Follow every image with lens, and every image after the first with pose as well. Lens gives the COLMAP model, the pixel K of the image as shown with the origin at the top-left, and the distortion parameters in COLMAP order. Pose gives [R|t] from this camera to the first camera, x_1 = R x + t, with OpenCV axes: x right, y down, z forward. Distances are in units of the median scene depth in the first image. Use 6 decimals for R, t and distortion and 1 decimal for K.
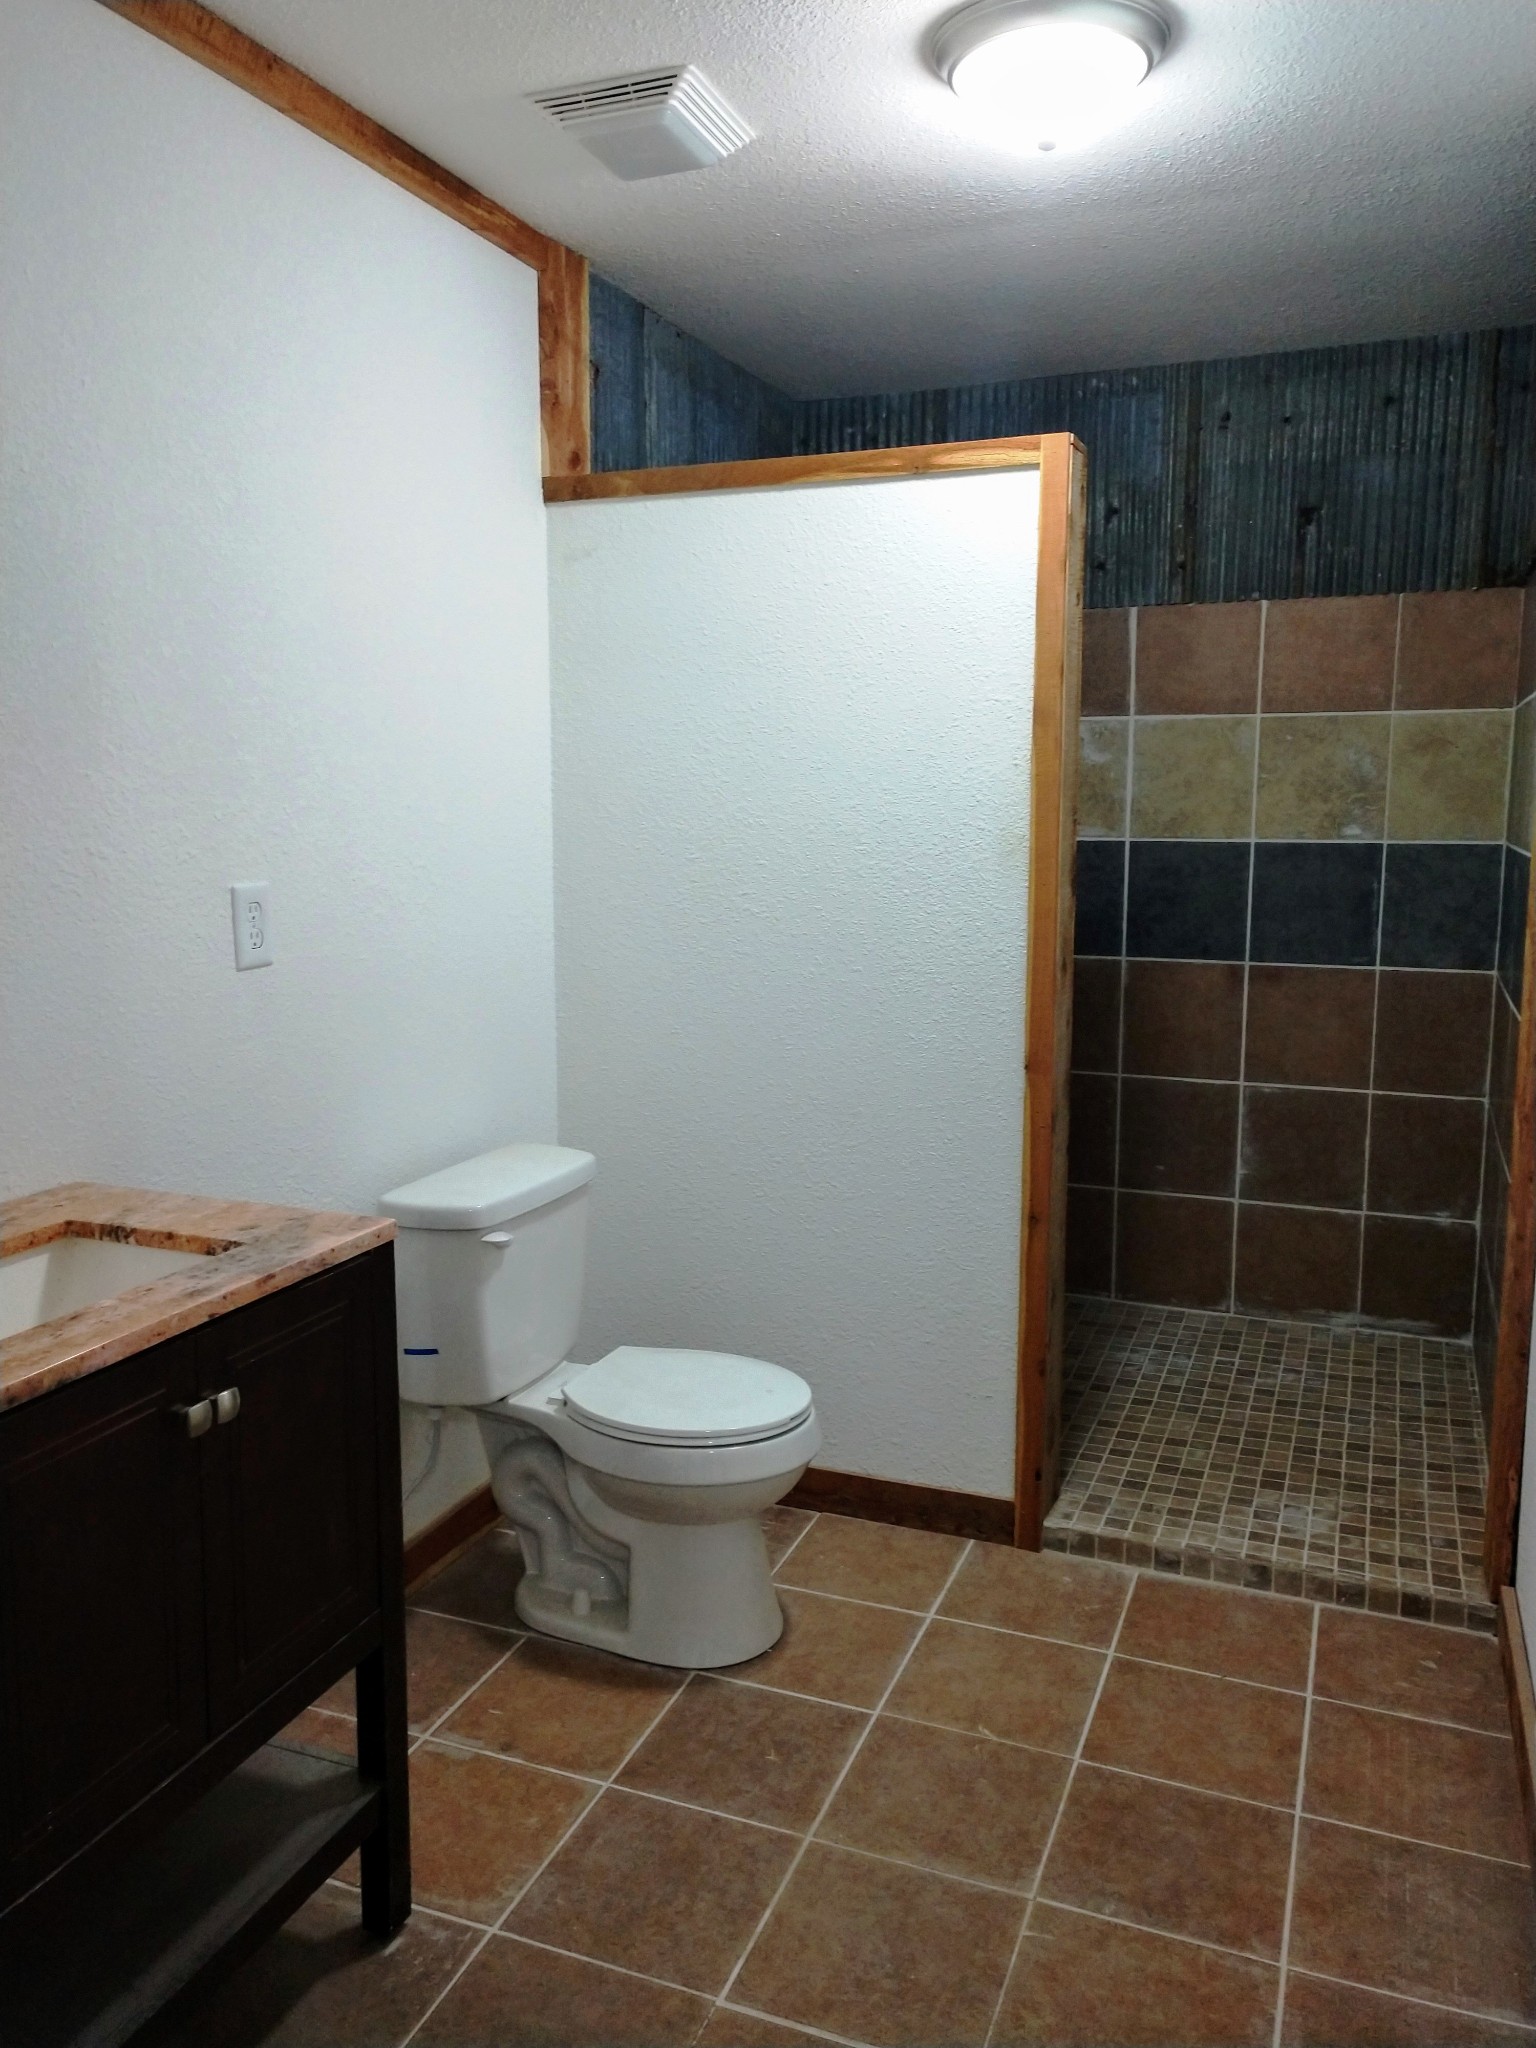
lens RADIAL K [[1554.1, 0, 764.3], [0, 1554.1, 1024.8], [0, 0, 1]] dist [0.028188, -0.004437]
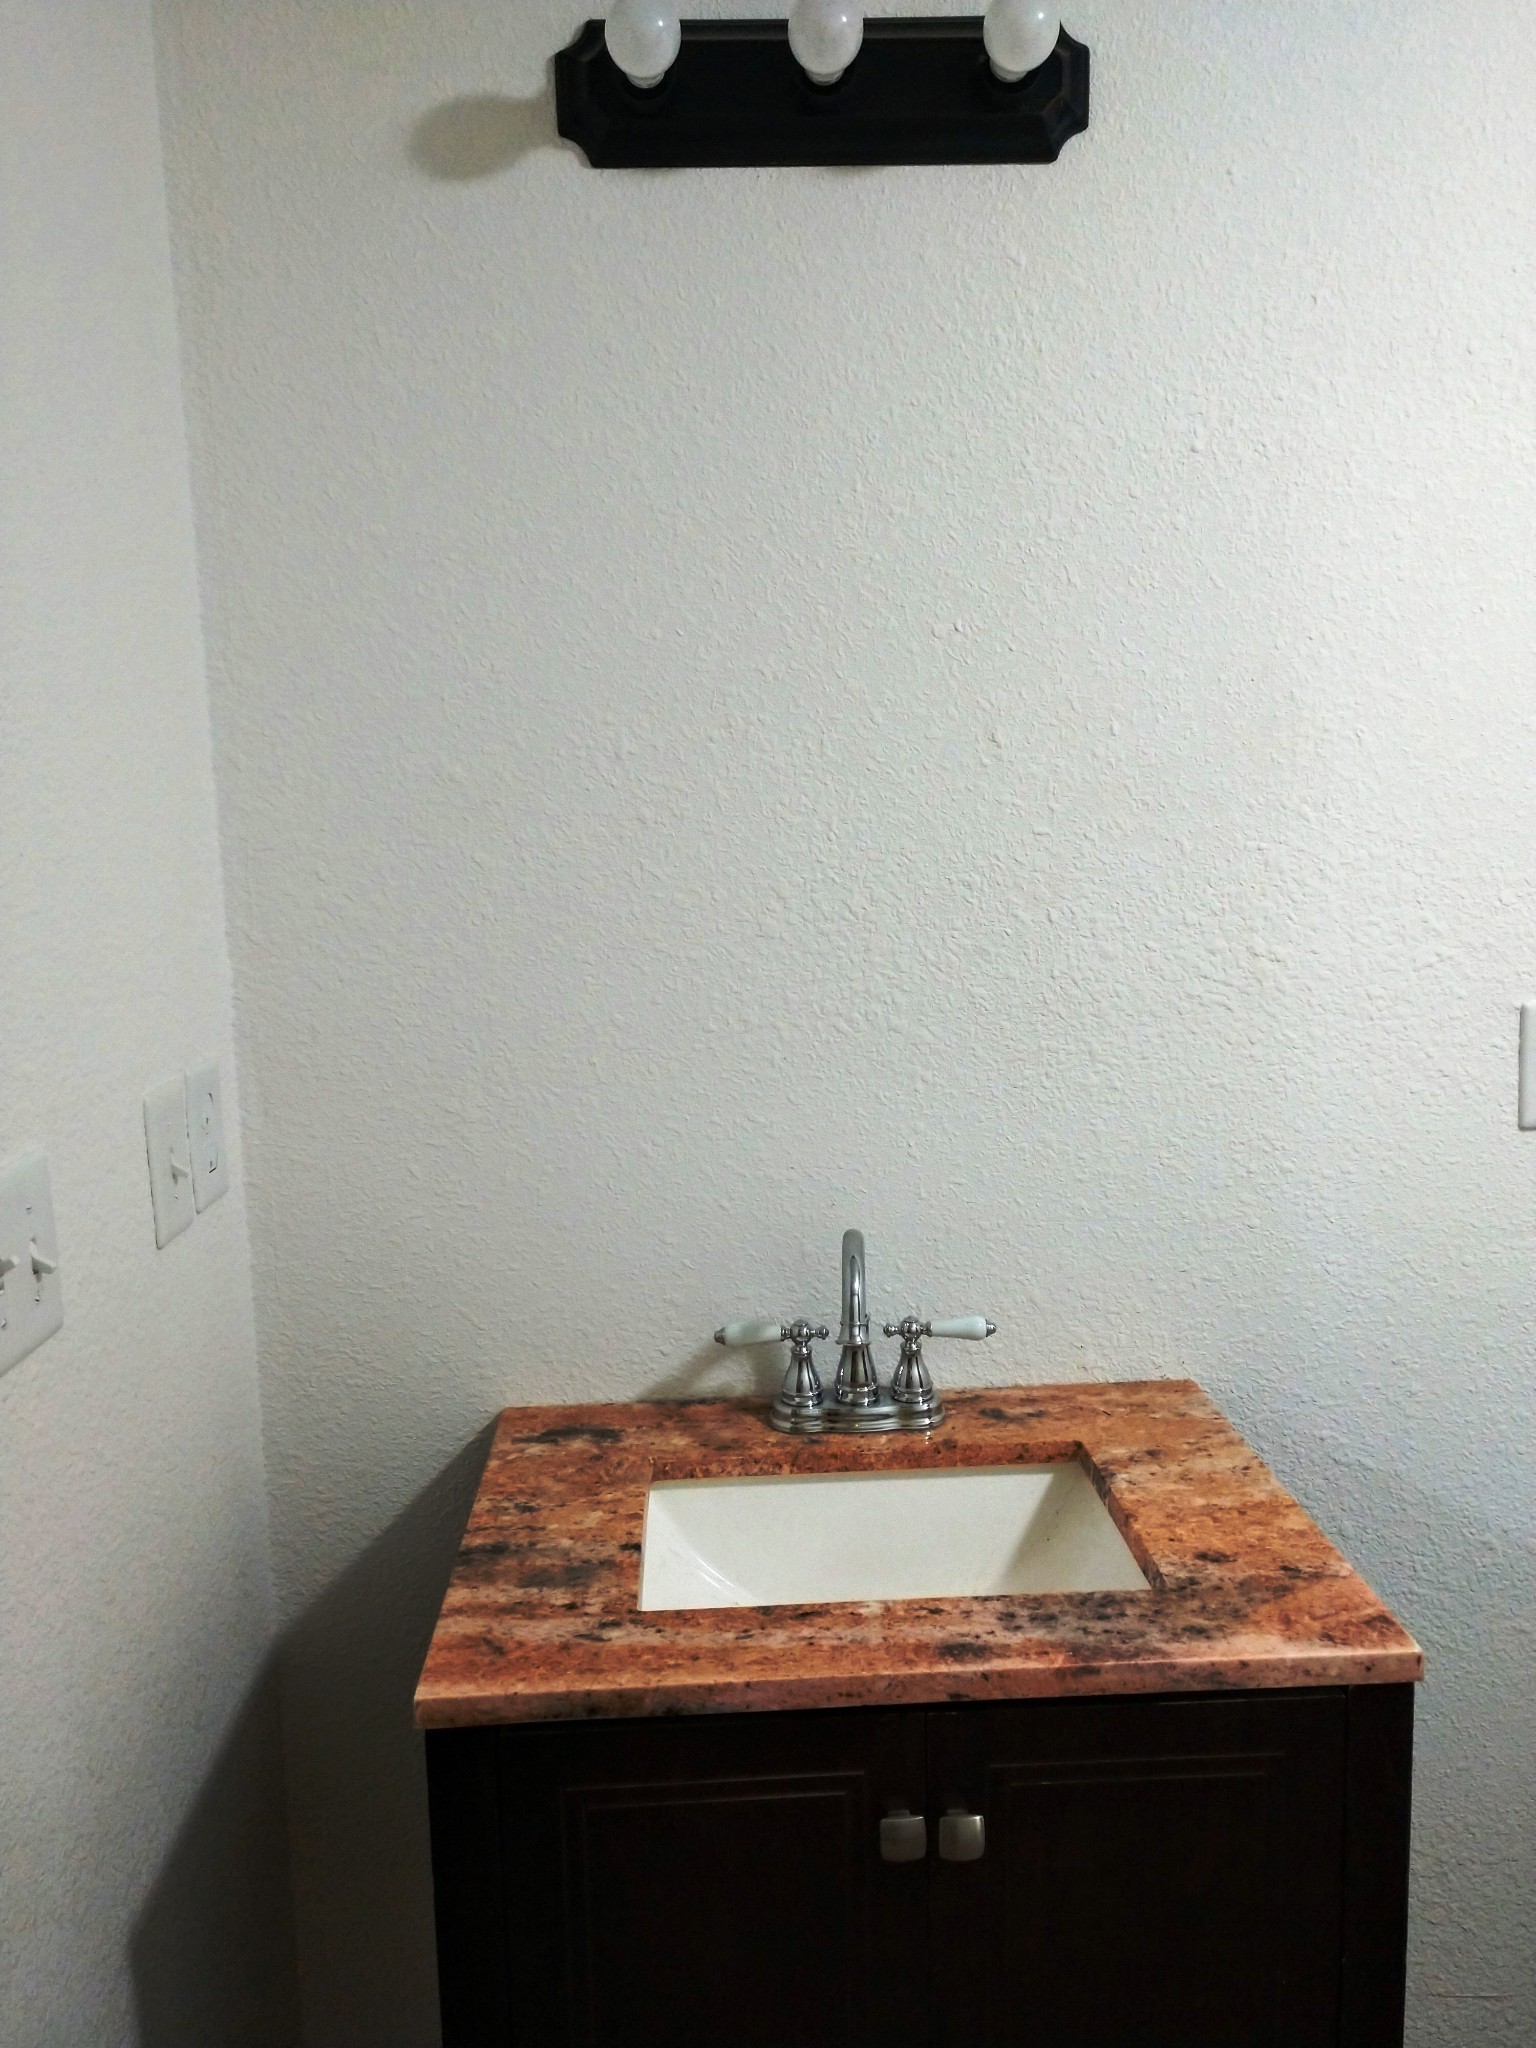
lens RADIAL K [[1554.1, 0, 768.4], [0, 1554.1, 1019.7], [0, 0, 1]] dist [0.028188, -0.004437]
pose [[0.407935, 0.118820, -0.905246, 0.173867], [-0.105668, 0.990977, 0.082455, -0.138699], [0.906875, 0.062019, 0.416810, 0.586095]]
